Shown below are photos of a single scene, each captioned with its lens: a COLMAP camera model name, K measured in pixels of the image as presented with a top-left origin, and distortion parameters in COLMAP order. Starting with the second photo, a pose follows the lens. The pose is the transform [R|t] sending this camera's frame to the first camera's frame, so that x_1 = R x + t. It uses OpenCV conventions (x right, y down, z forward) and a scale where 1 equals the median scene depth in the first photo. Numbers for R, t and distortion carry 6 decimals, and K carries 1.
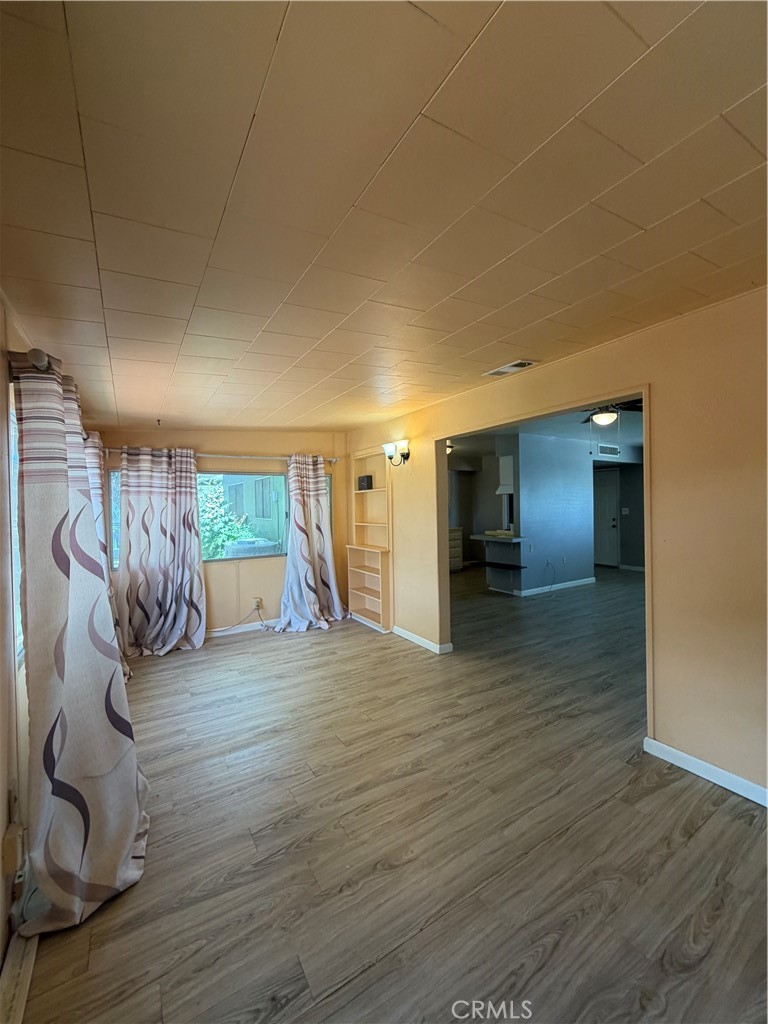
lens RADIAL K [[408.2, 0, 381.6], [0, 408.2, 508.3], [0, 0, 1]] dist [-0.001863, -0.000098]
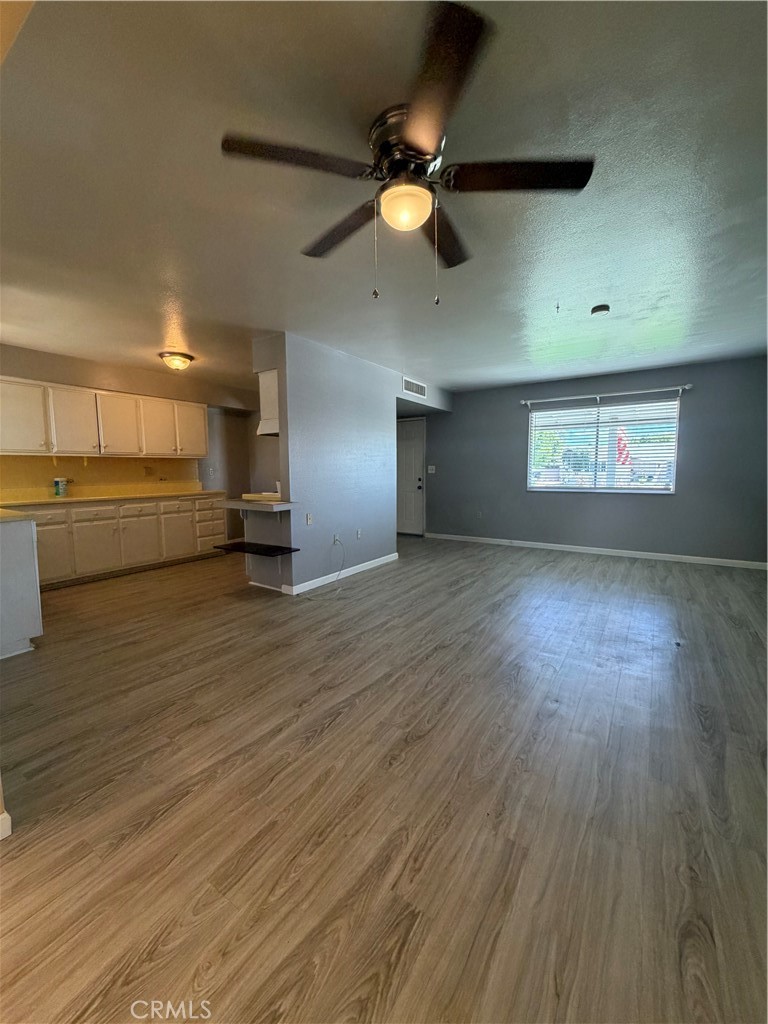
lens RADIAL K [[408.2, 0, 383.5], [0, 408.2, 511.2], [0, 0, 1]] dist [-0.001863, -0.000098]
pose [[0.908328, -0.030689, 0.417130, 0.200456], [-0.006136, 0.996220, 0.086655, 0.027547], [-0.418213, -0.081270, 0.904706, 0.355923]]
